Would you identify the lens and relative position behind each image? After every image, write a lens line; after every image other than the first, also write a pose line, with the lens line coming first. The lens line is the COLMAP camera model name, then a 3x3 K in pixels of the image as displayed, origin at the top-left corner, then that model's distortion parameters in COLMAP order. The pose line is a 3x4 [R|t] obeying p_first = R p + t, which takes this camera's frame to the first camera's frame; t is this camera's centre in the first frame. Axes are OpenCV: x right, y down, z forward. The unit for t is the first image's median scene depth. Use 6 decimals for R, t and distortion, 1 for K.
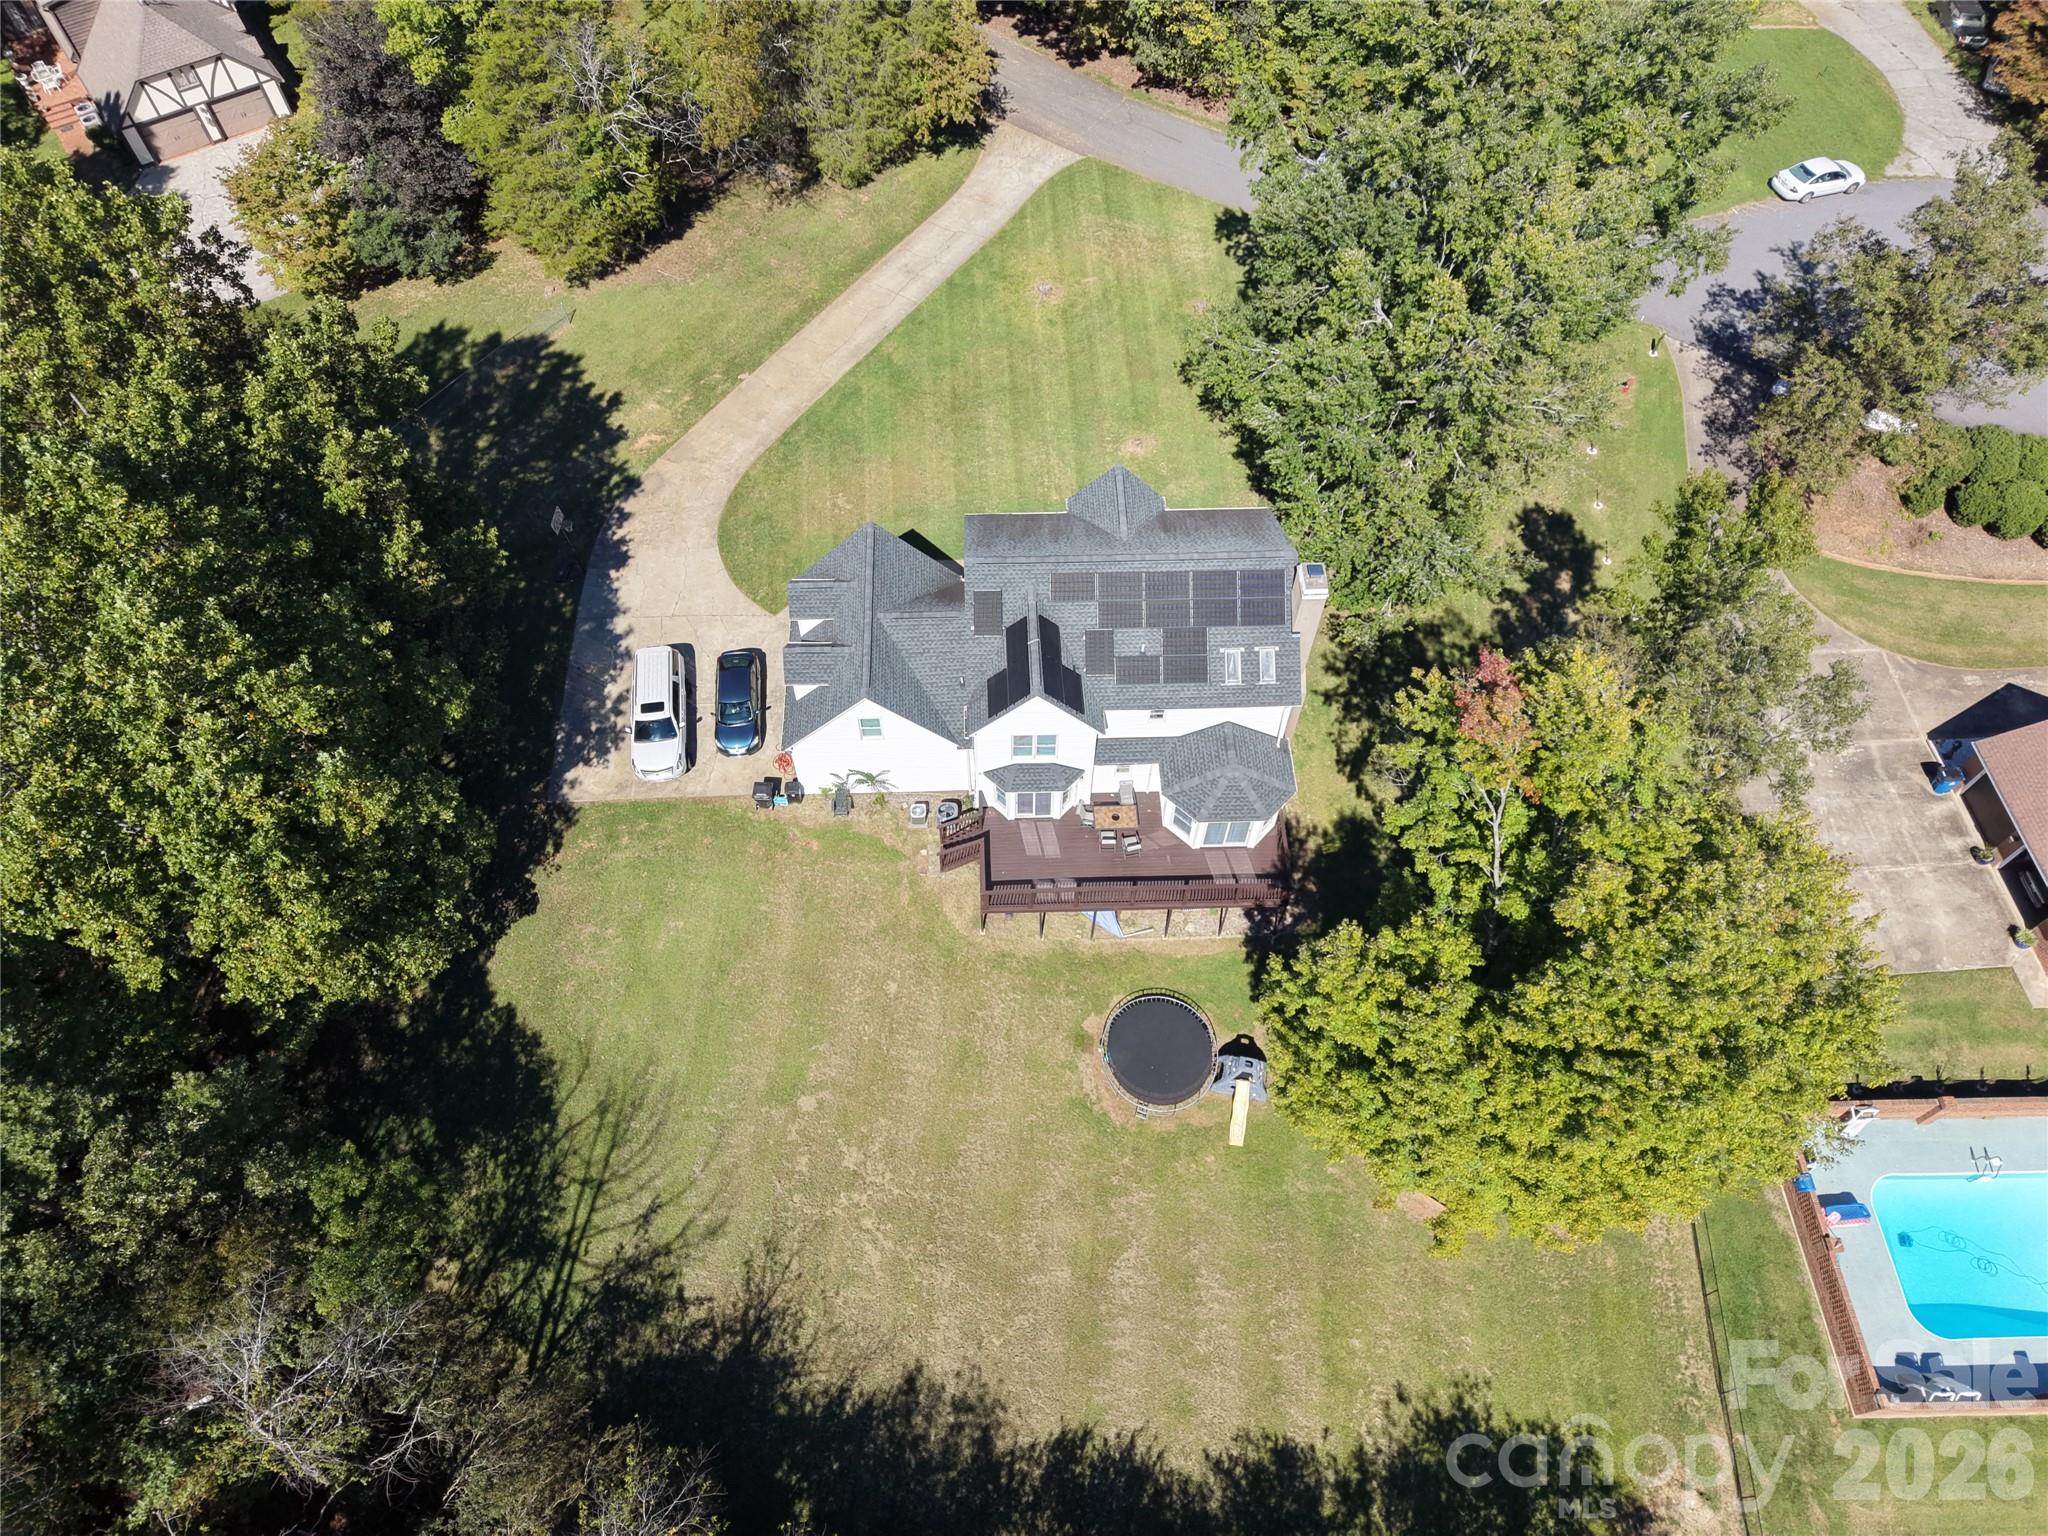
lens RADIAL K [[1378.1, 0, 1030.0], [0, 1378.1, 759.4], [0, 0, 1]] dist [-0.006786, -0.002112]
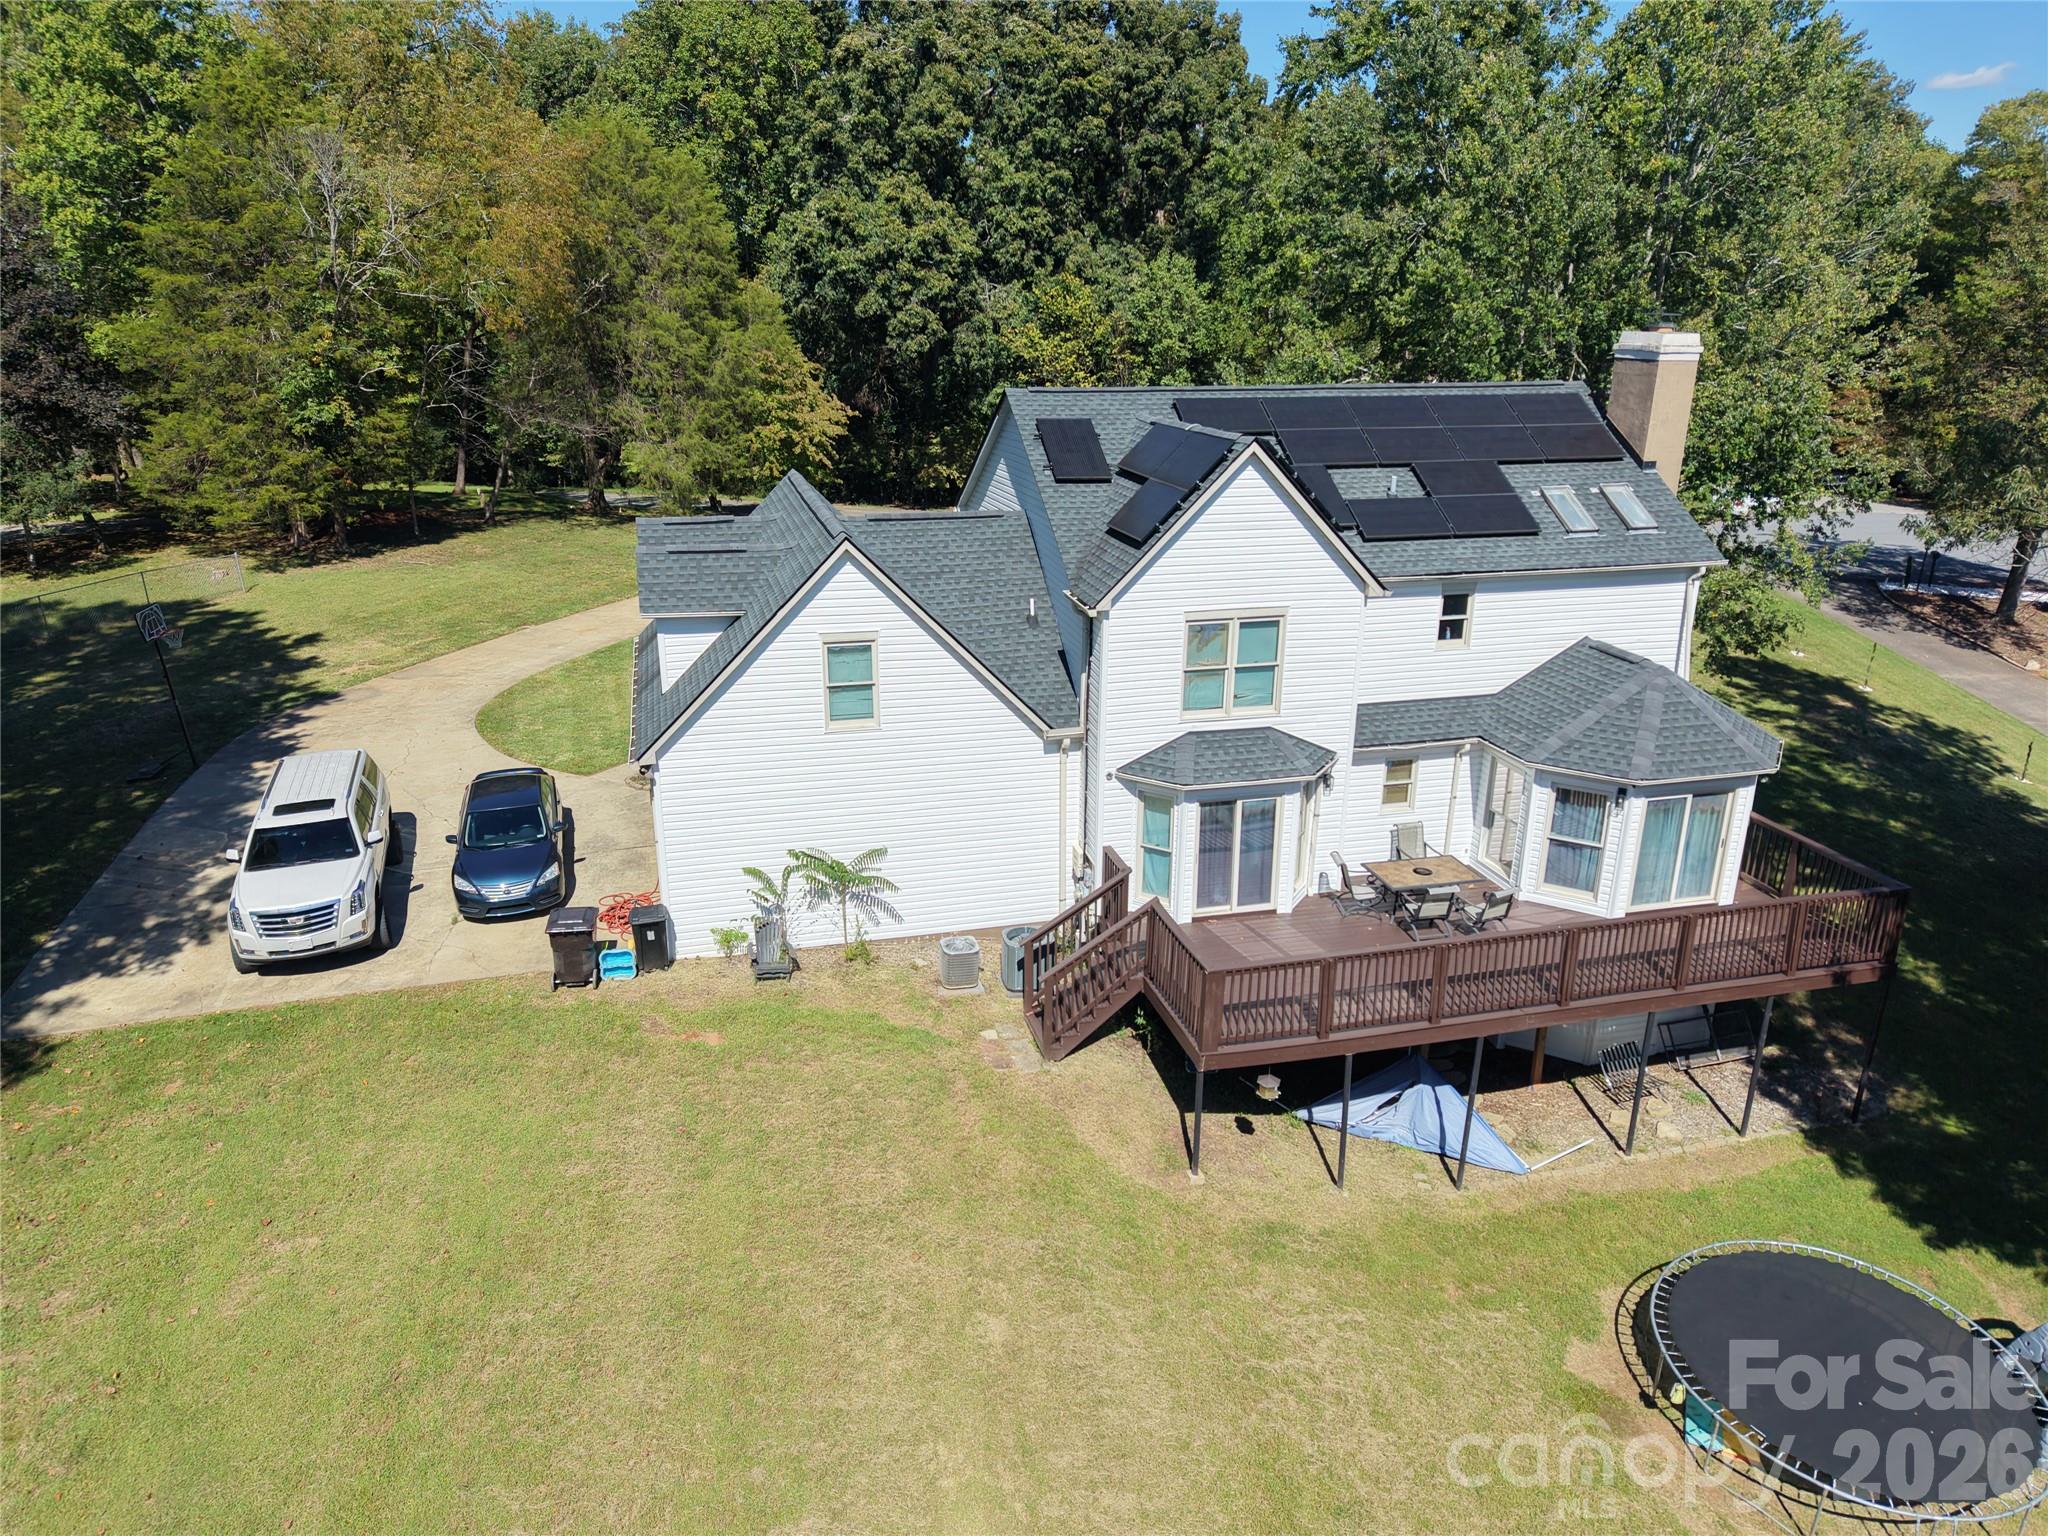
lens RADIAL K [[1378.1, 0, 1030.0], [0, 1378.1, 759.4], [0, 0, 1]] dist [-0.006786, -0.002112]
pose [[0.977794, -0.081427, 0.193104, -0.135512], [0.180196, 0.797118, -0.576310, 0.233753], [-0.106999, 0.598308, 0.794090, 0.628166]]
